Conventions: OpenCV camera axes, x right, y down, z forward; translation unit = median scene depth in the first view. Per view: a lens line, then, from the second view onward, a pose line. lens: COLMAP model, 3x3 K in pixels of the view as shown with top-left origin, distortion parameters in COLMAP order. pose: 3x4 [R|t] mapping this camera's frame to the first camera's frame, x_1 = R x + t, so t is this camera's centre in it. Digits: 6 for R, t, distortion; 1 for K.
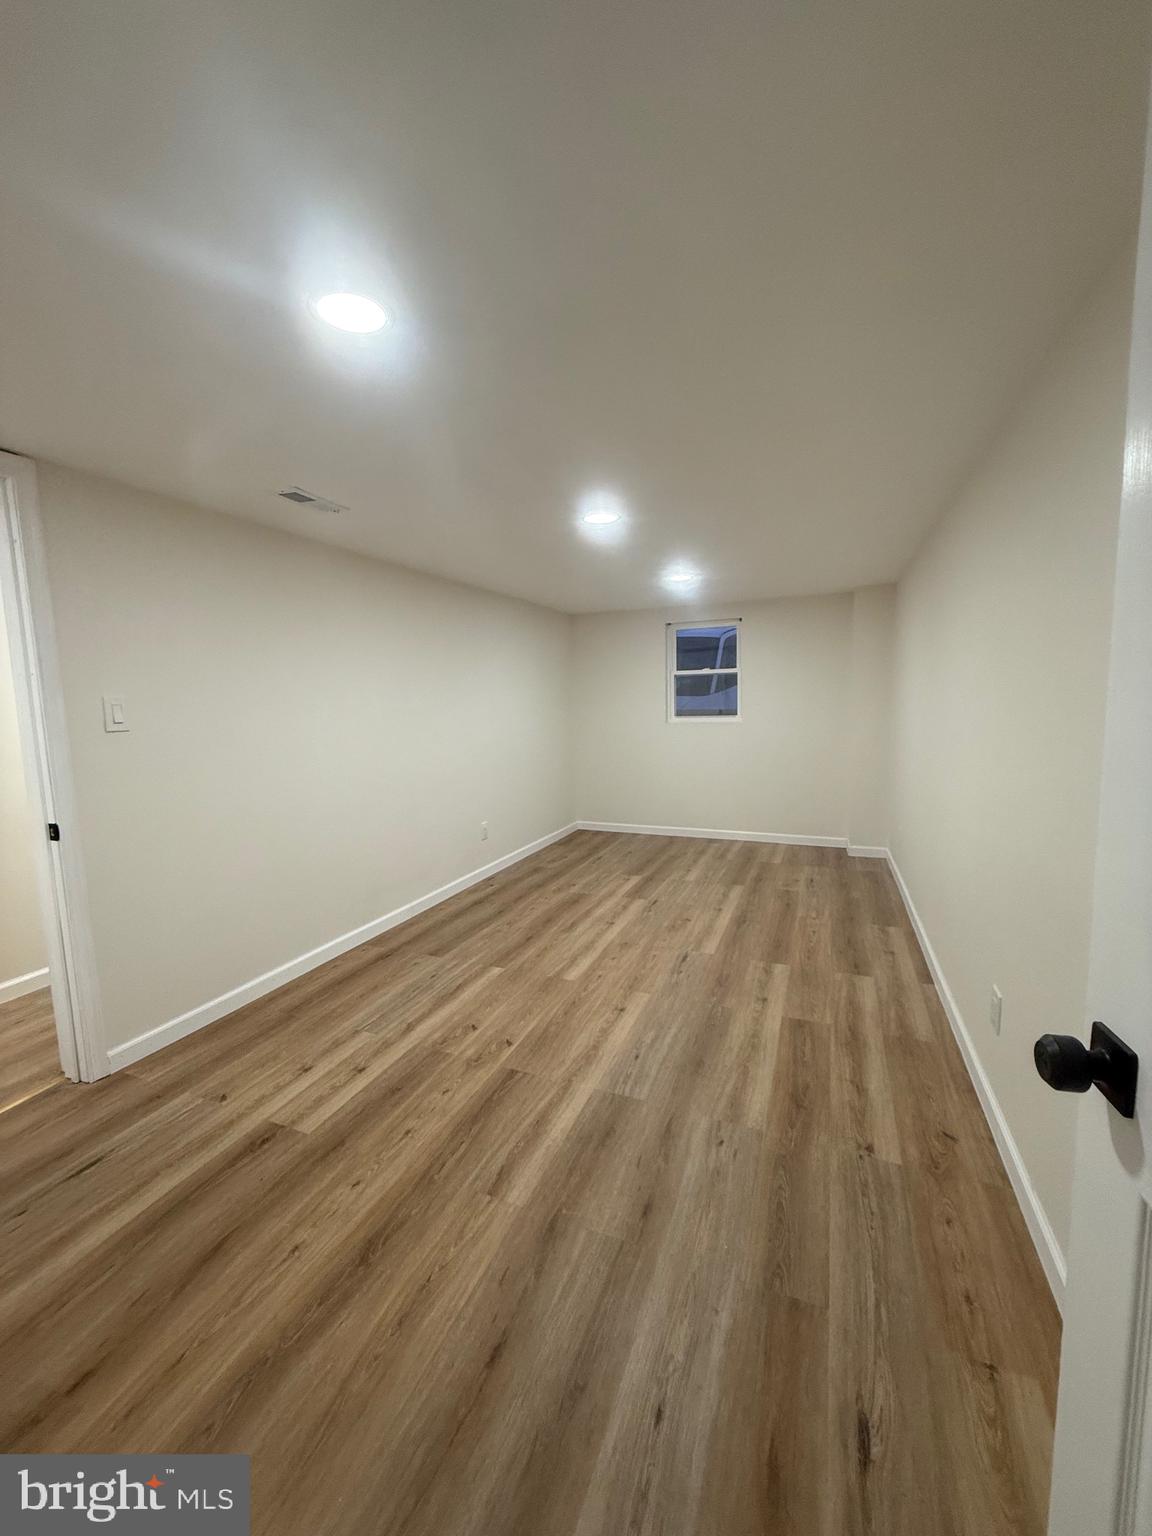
lens RADIAL K [[611.3, 0, 576.0], [0, 611.3, 768.0], [0, 0, 1]] dist [-0.000880, 0.000105]
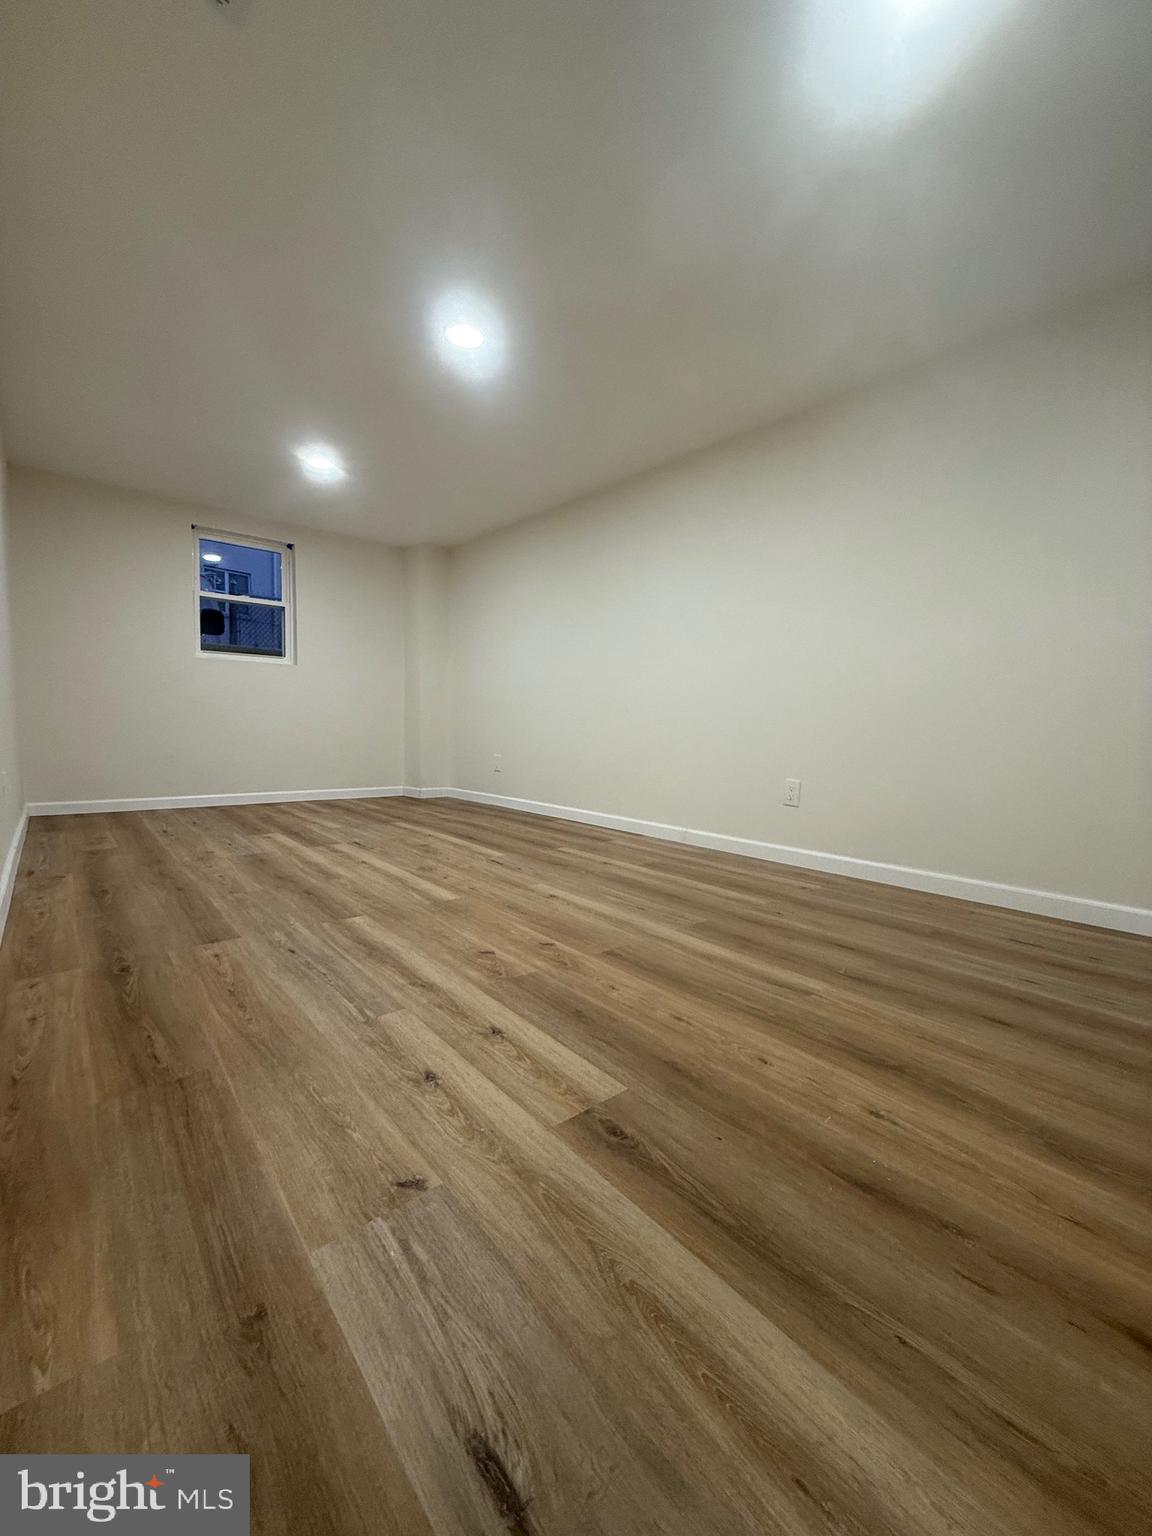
lens RADIAL K [[620.9, 0, 576.0], [0, 620.9, 768.0], [0, 0, 1]] dist [0.000052, -0.000075]
pose [[0.451850, -0.031775, 0.891528, -0.991315], [0.072027, 0.997402, -0.000957, 0.297336], [-0.889182, 0.064647, 0.452965, 0.768765]]
